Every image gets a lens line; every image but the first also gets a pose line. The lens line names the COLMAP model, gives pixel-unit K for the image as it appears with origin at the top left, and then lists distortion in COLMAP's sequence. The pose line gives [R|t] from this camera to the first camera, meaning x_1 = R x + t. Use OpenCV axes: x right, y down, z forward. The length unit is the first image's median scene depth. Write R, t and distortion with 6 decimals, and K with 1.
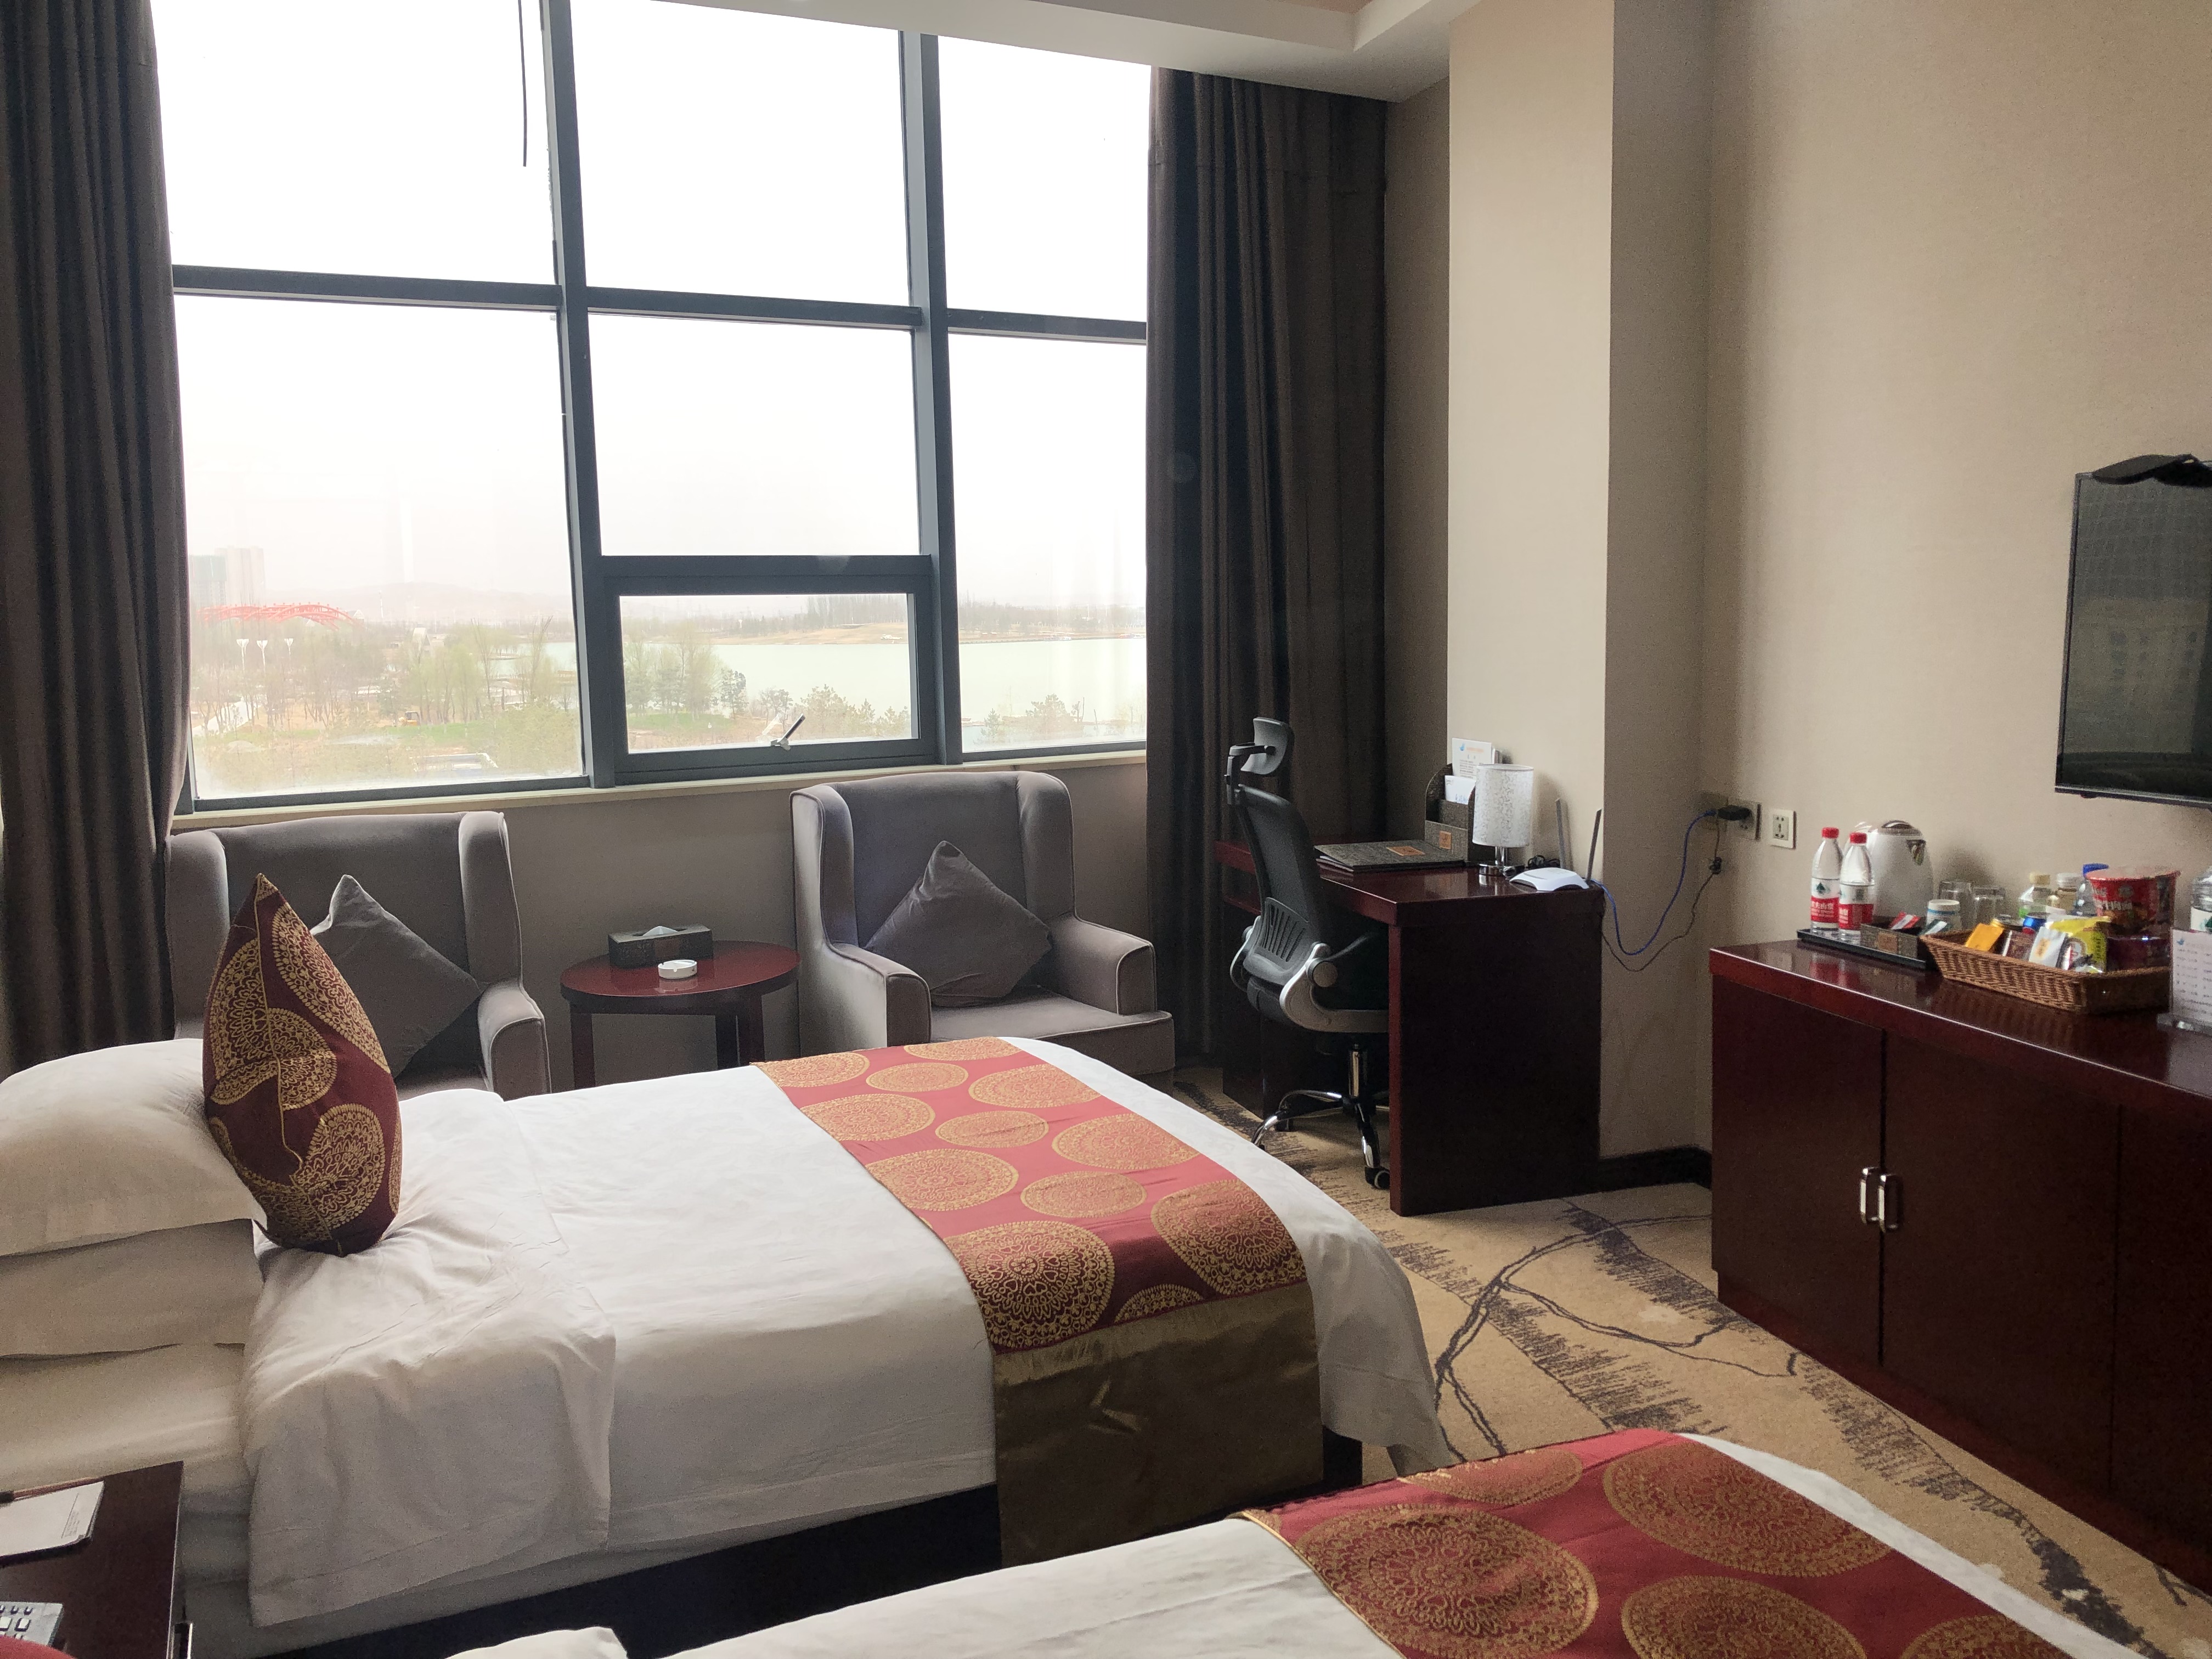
lens RADIAL K [[1849.7, 0, 1102.4], [0, 1849.7, 826.6], [0, 0, 1]] dist [0.042366, -0.068636]
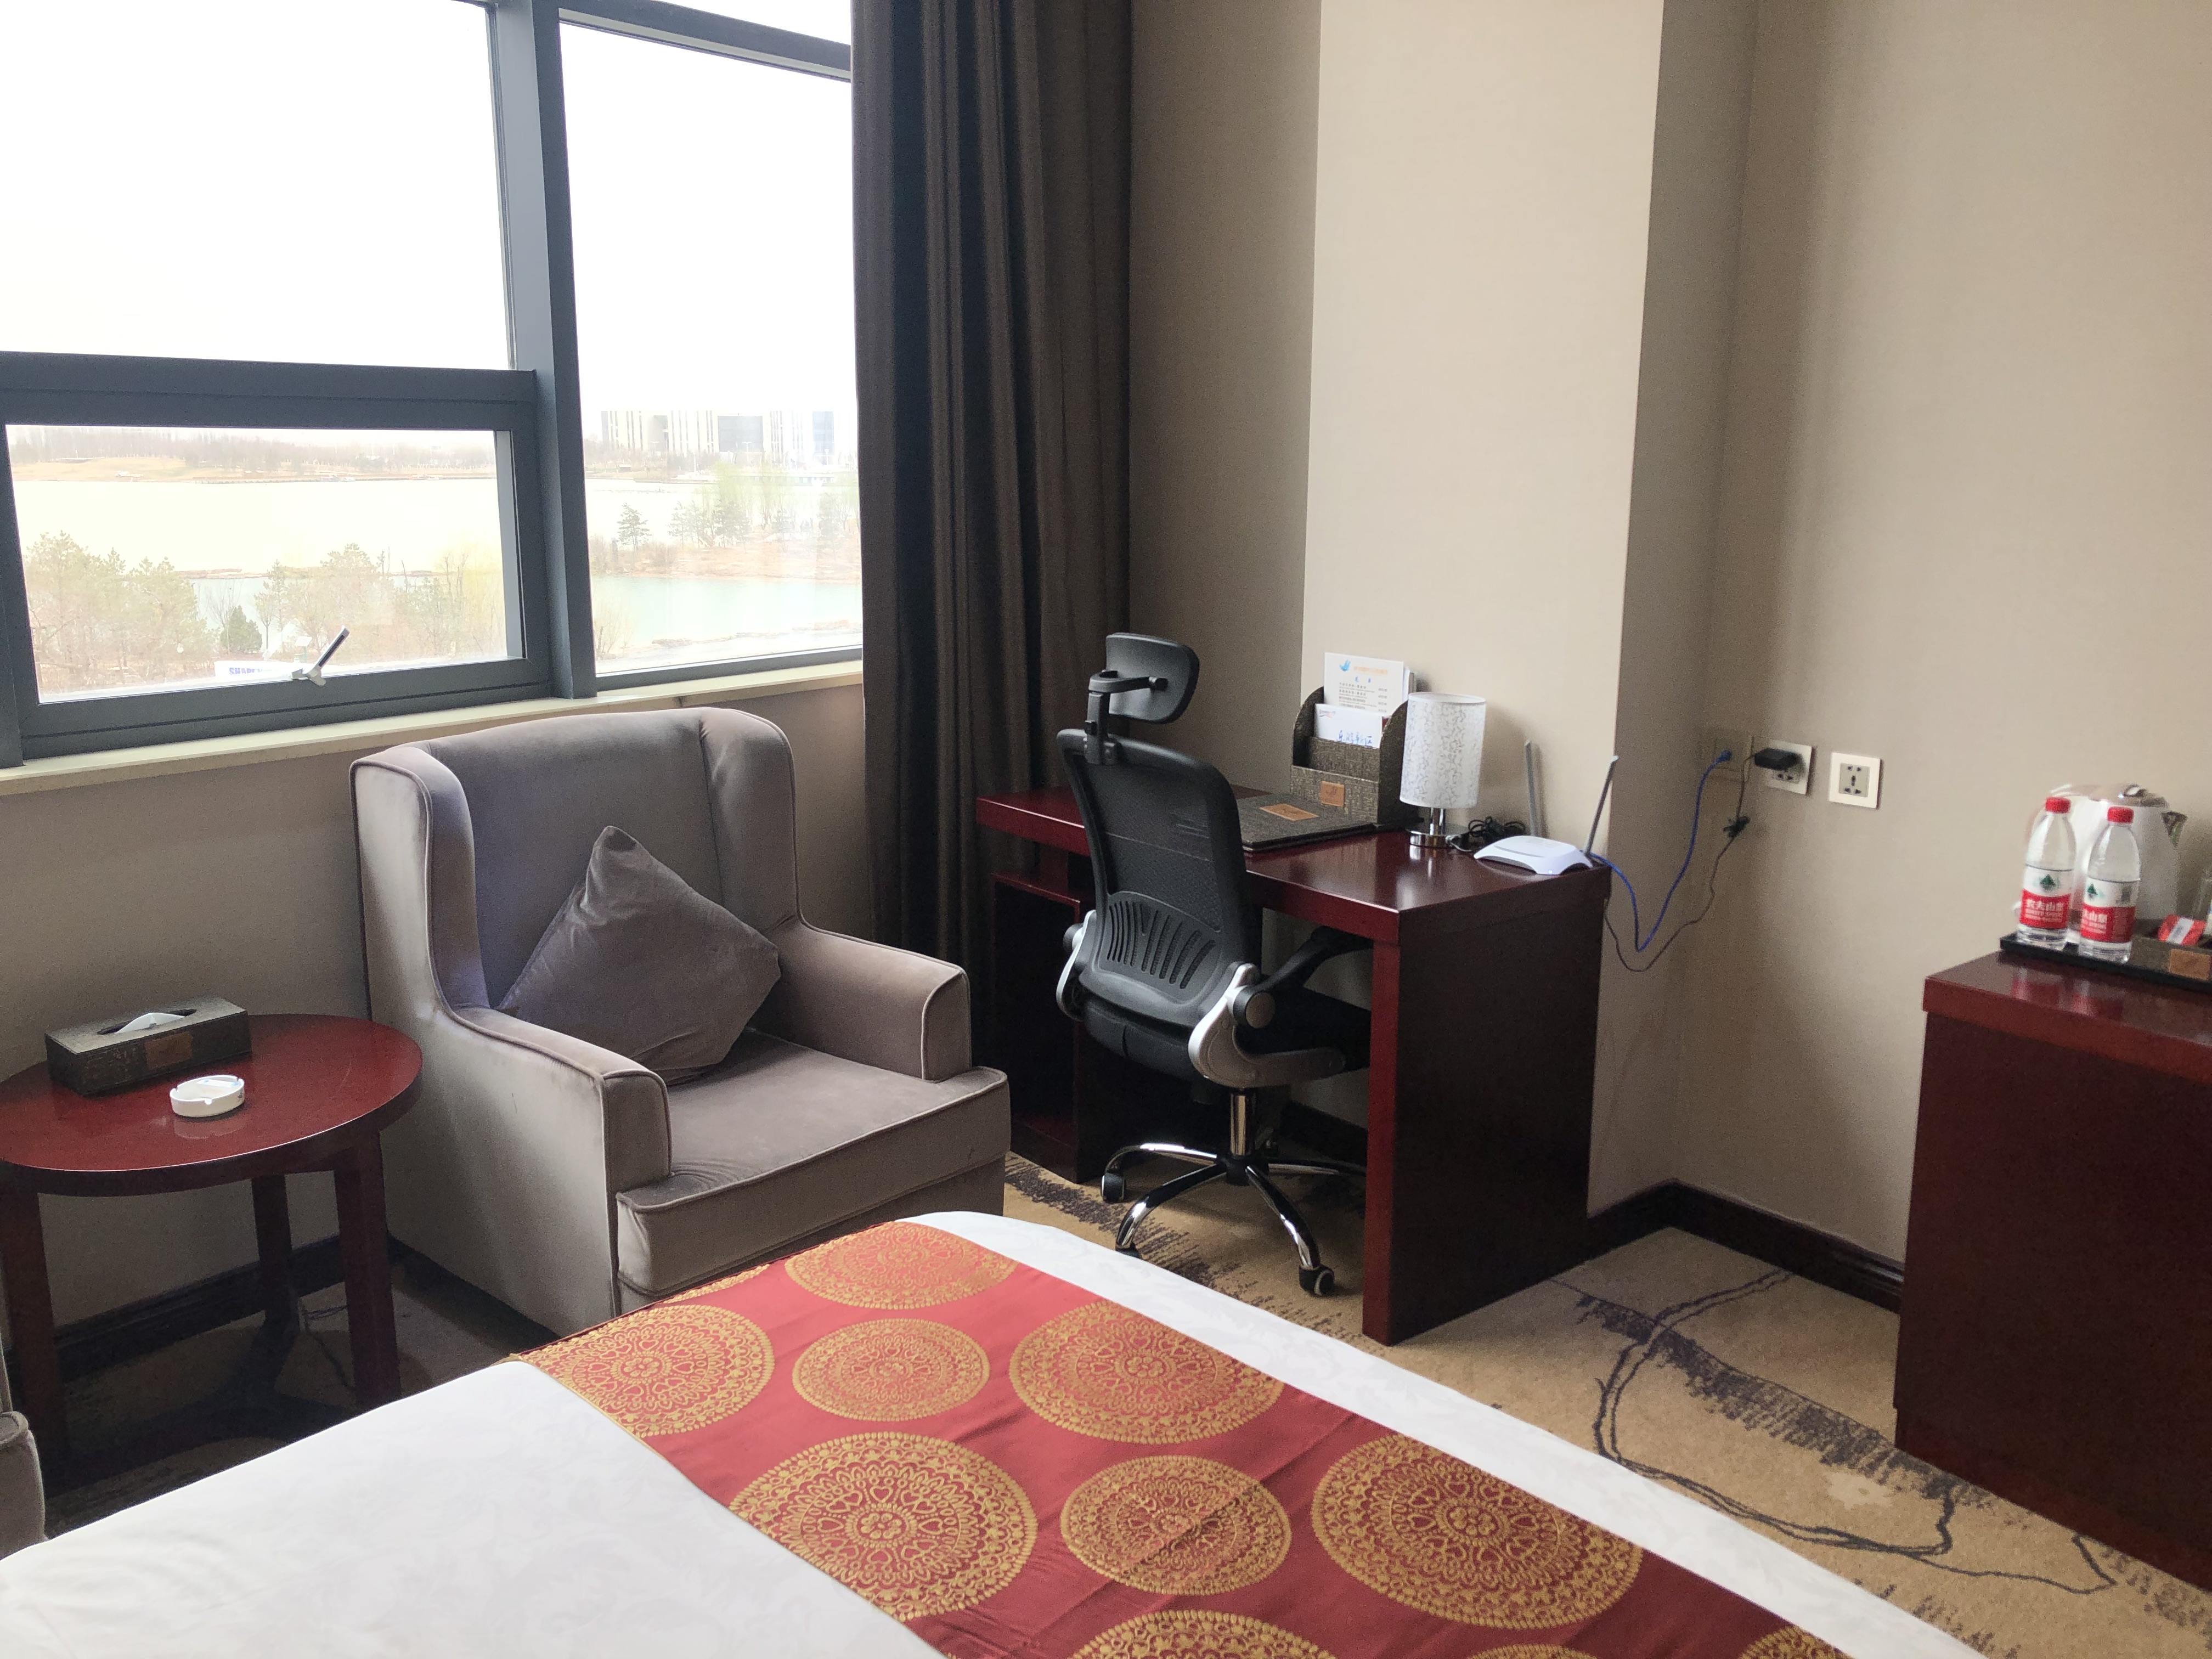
lens RADIAL K [[1849.7, 0, 1125.9], [0, 1849.7, 827.4], [0, 0, 1]] dist [0.042366, -0.068636]
pose [[0.931821, -0.052231, 0.359139, -0.161898], [0.023079, 0.996115, 0.084989, -0.045565], [-0.362183, -0.070906, 0.929406, 0.362914]]
